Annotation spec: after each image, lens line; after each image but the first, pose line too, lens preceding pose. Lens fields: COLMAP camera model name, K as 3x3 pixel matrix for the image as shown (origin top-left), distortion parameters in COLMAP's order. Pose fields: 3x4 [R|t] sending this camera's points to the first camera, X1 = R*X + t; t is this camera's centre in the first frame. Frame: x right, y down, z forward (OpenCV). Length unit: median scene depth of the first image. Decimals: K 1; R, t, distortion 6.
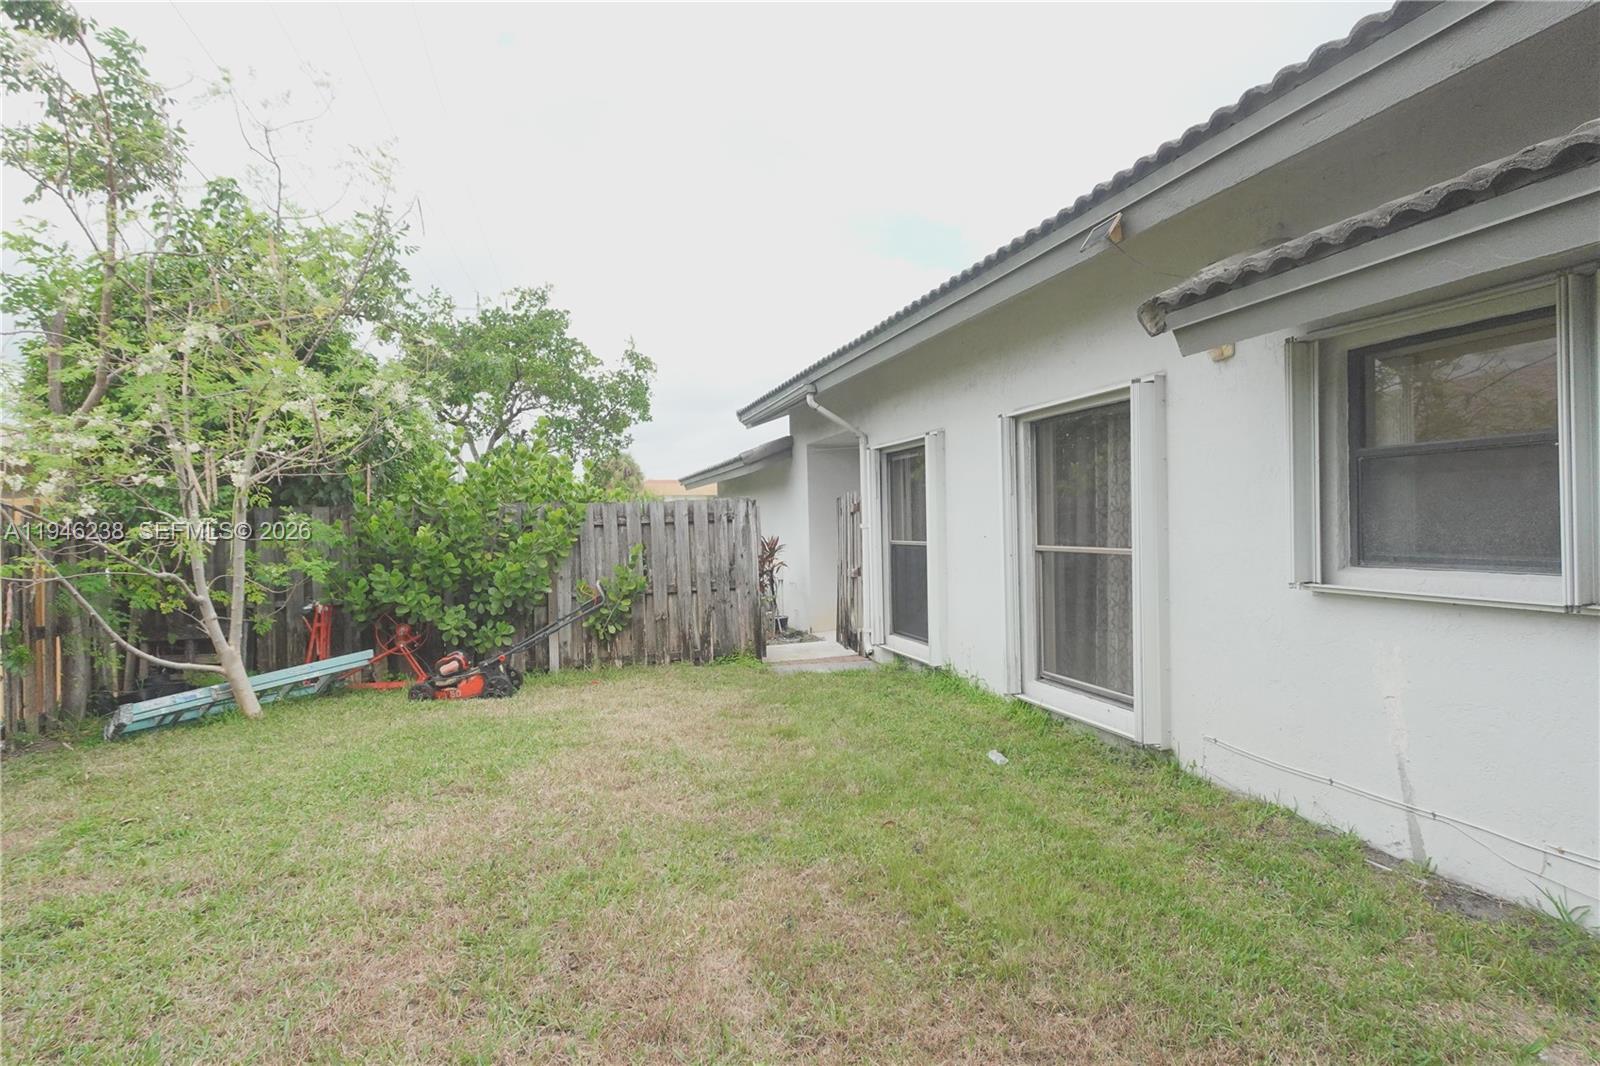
lens RADIAL K [[808.9, 0, 801.7], [0, 808.9, 531.6], [0, 0, 1]] dist [-0.005338, 0.001129]
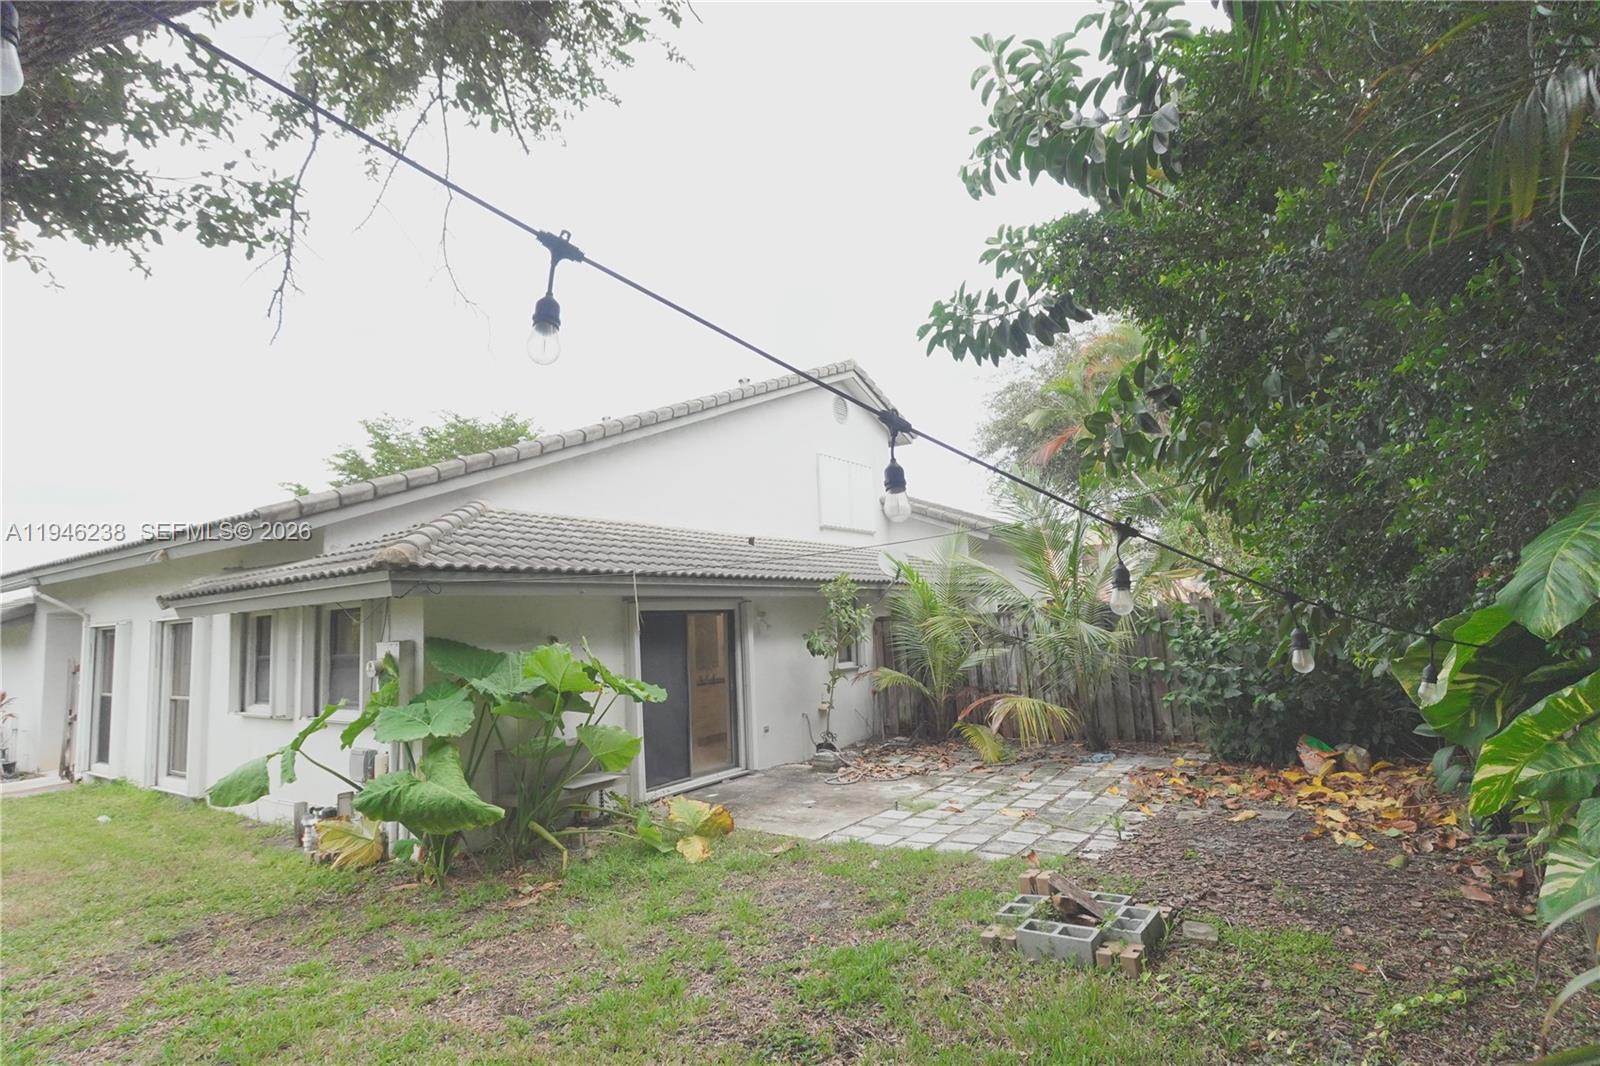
lens RADIAL K [[808.9, 0, 801.7], [0, 808.9, 531.6], [0, 0, 1]] dist [-0.005338, 0.001129]
pose [[0.782304, 0.049876, 0.620897, 0.186659], [0.037576, 0.991195, -0.126967, -0.045066], [-0.621762, 0.122658, 0.773542, -0.896806]]
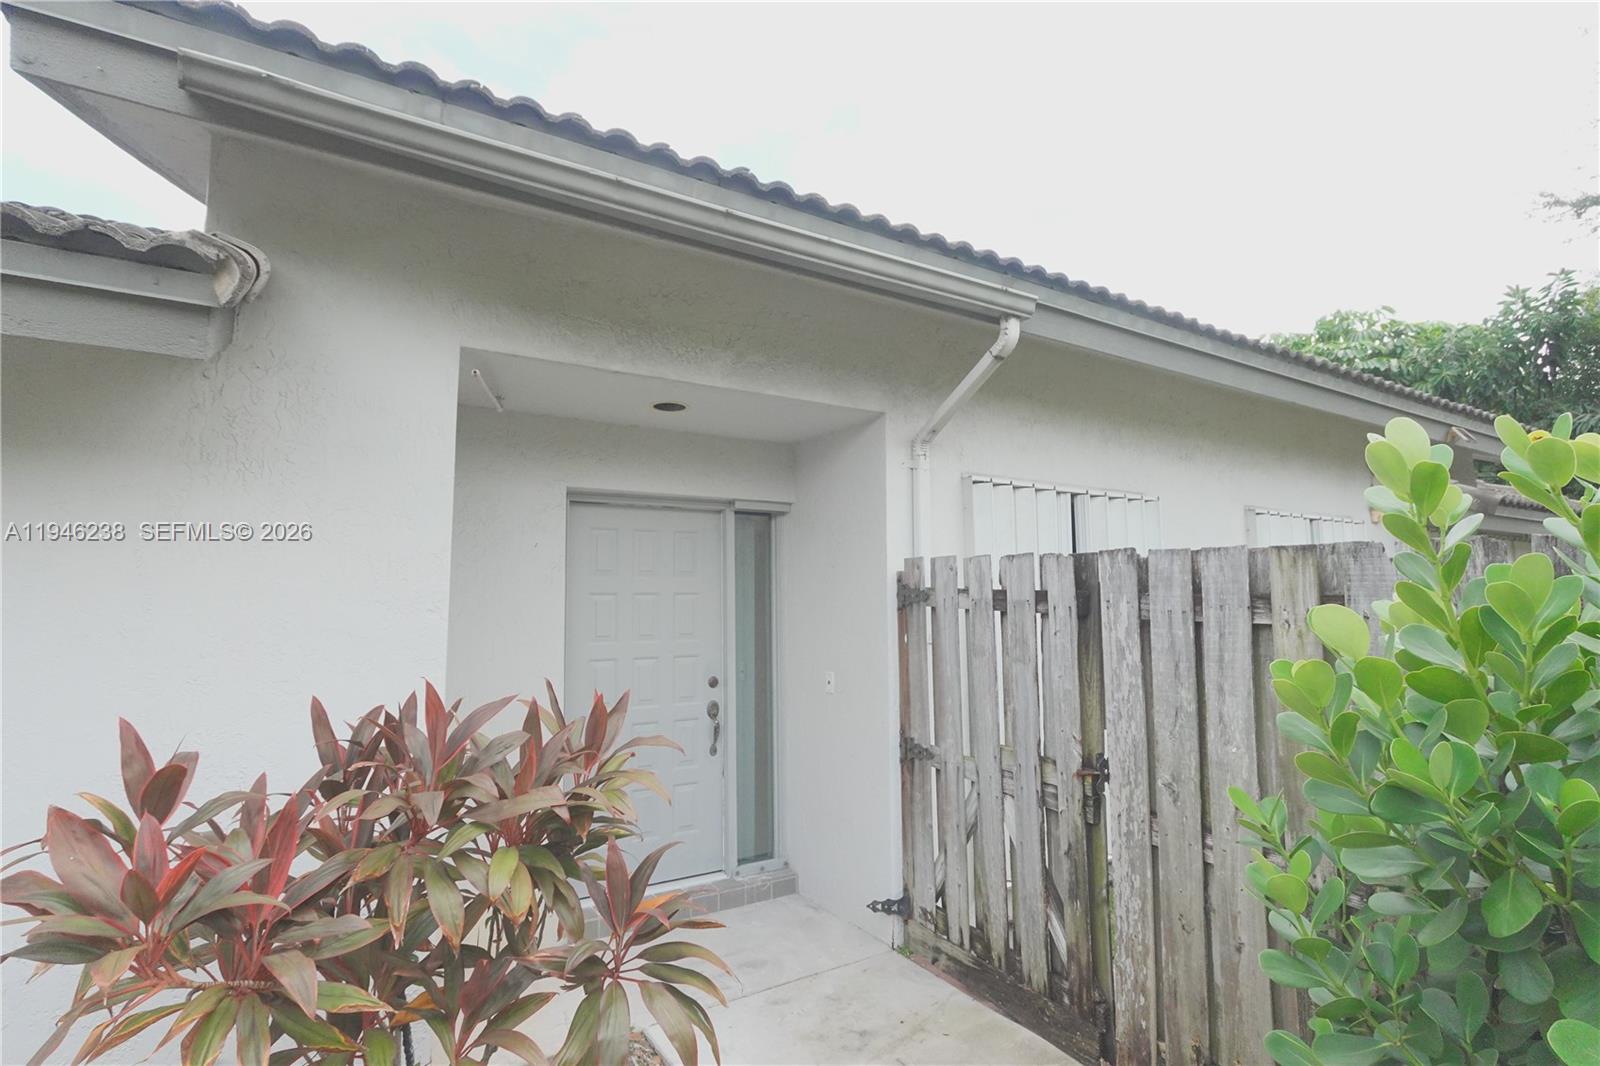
lens RADIAL K [[808.9, 0, 801.7], [0, 808.9, 531.6], [0, 0, 1]] dist [-0.005338, 0.001129]
pose [[-0.275631, 0.099606, 0.956089, -0.364559], [0.015974, 0.994954, -0.099050, -0.028638], [-0.961131, -0.012029, -0.275831, 1.309766]]
